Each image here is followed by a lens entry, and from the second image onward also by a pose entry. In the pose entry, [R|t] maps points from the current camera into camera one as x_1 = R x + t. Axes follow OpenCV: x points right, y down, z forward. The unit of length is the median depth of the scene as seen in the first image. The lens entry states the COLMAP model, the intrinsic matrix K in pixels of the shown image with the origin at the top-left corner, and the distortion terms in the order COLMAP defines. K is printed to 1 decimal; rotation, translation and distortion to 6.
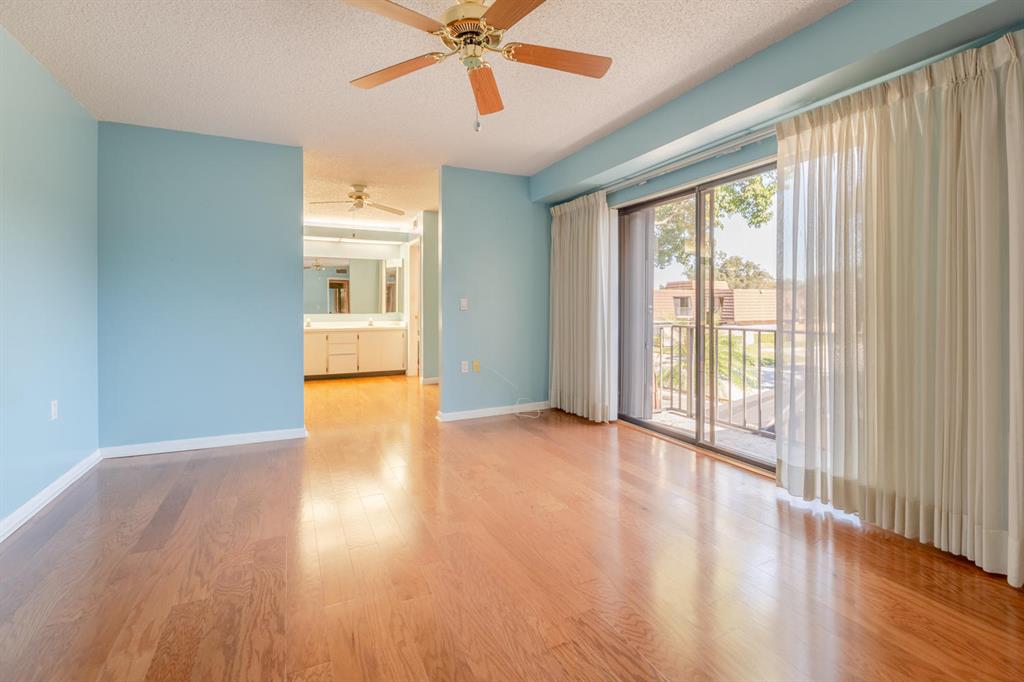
lens RADIAL K [[474.5, 0, 518.6], [0, 474.5, 308.9], [0, 0, 1]] dist [-0.000351, -0.000044]
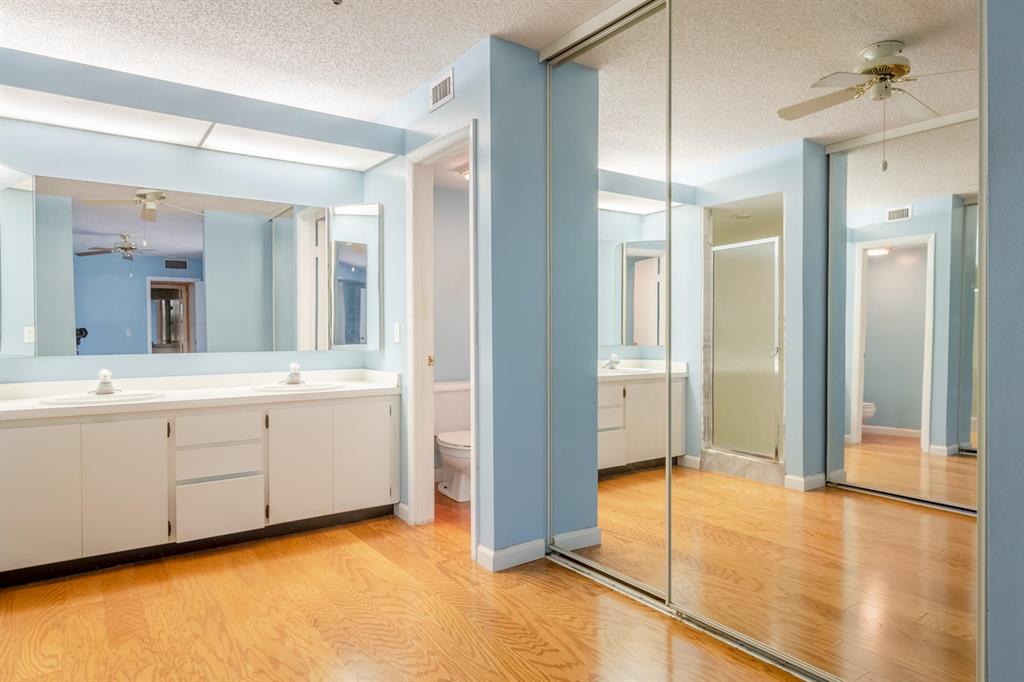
lens RADIAL K [[609.9, 0, 511.1], [0, 609.9, 339.4], [0, 0, 1]] dist [-0.002374, -0.000087]
pose [[0.985951, -0.003625, 0.166996, -0.229396], [0.002536, 0.999974, 0.006732, -0.001985], [-0.167017, -0.006213, 0.985935, 0.520404]]
